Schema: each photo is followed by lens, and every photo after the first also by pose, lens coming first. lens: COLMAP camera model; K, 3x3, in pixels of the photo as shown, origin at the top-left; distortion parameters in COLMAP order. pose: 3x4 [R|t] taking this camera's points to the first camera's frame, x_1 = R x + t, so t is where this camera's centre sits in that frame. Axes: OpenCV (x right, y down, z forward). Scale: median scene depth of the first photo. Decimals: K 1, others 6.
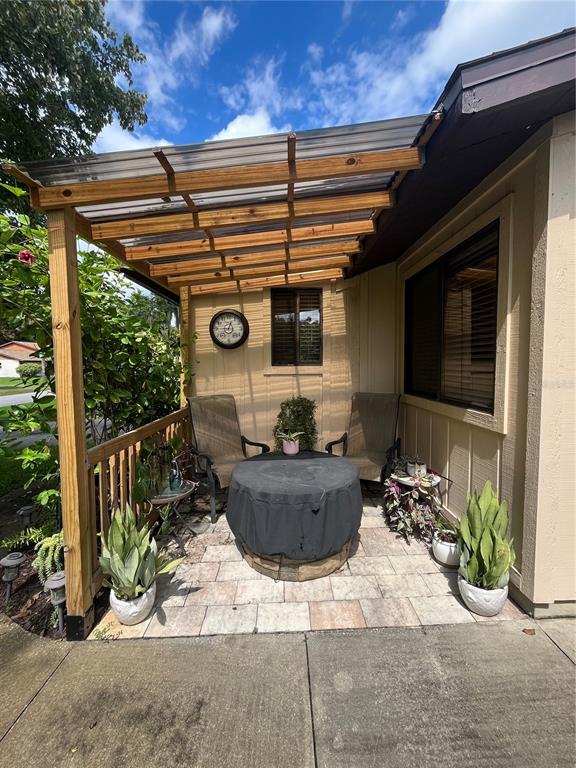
lens RADIAL K [[321.6, 0, 288.1], [0, 321.6, 384.2], [0, 0, 1]] dist [-0.010892, -0.000087]
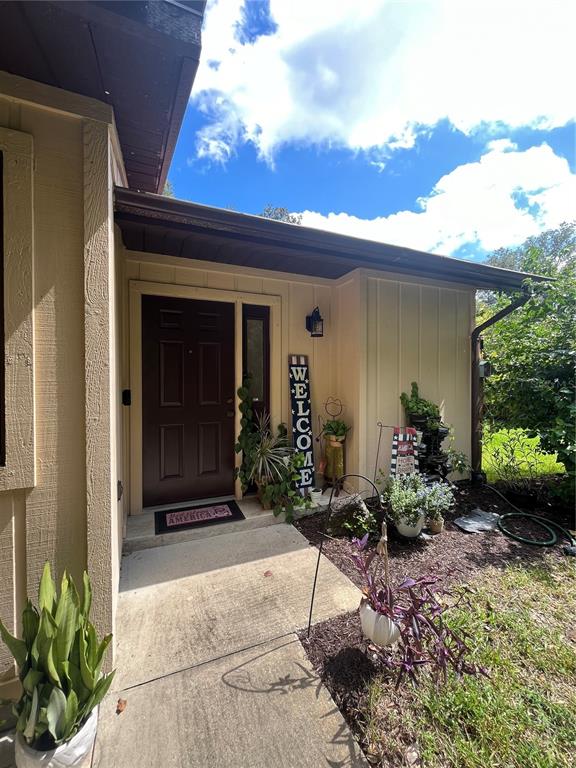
lens RADIAL K [[321.6, 0, 288.1], [0, 321.6, 383.1], [0, 0, 1]] dist [-0.010892, -0.000087]
pose [[-0.402205, 0.002462, 0.915546, -0.155220], [0.064915, 0.997556, 0.025835, -0.044168], [-0.913245, 0.069824, -0.401382, 0.797967]]
